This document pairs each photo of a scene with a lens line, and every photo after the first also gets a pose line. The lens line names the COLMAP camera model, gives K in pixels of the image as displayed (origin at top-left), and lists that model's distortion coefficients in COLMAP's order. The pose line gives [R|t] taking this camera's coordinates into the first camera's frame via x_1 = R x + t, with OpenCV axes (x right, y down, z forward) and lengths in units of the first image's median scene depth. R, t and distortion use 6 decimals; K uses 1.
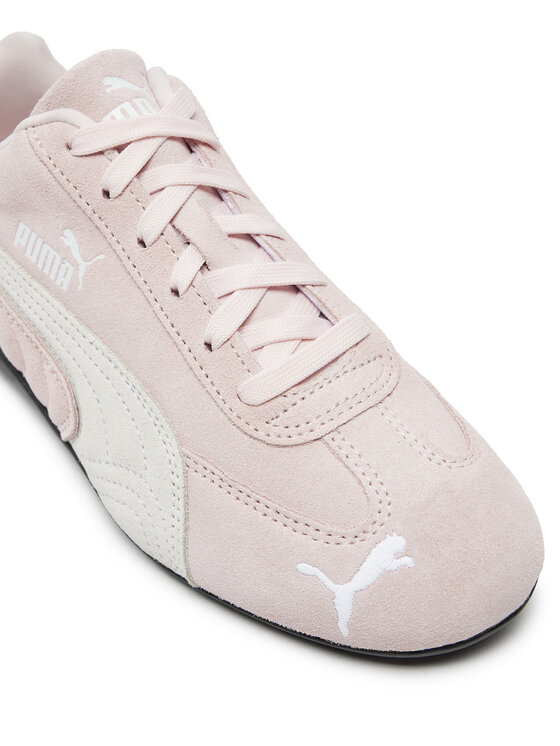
lens RADIAL K [[1735.6, 0, 280.0], [0, 1735.6, 373.0], [0, 0, 1]] dist [-0.194303, 0.292273]
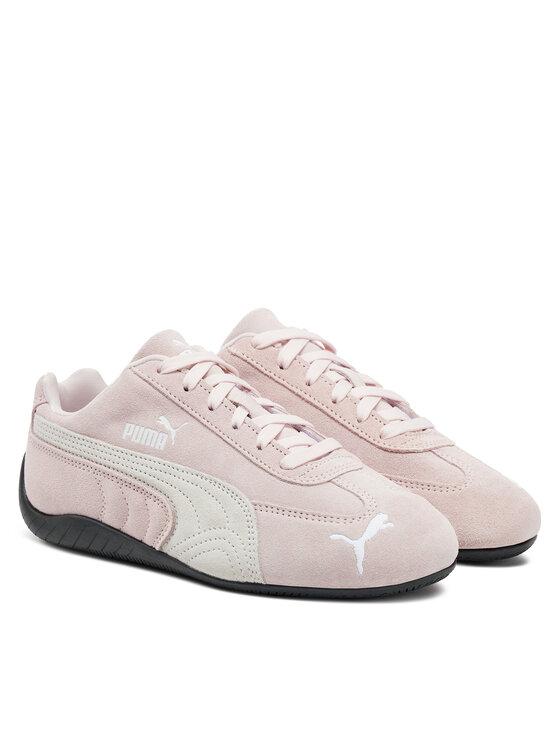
lens RADIAL K [[2369.7, 0, 280.0], [0, 2369.7, 373.0], [0, 0, 1]] dist [-0.013472, -0.215588]
pose [[0.975547, -0.027312, 0.218089, -0.543747], [0.134175, 0.859909, -0.492498, 1.109604], [-0.174086, 0.509717, 0.842545, -1.095701]]
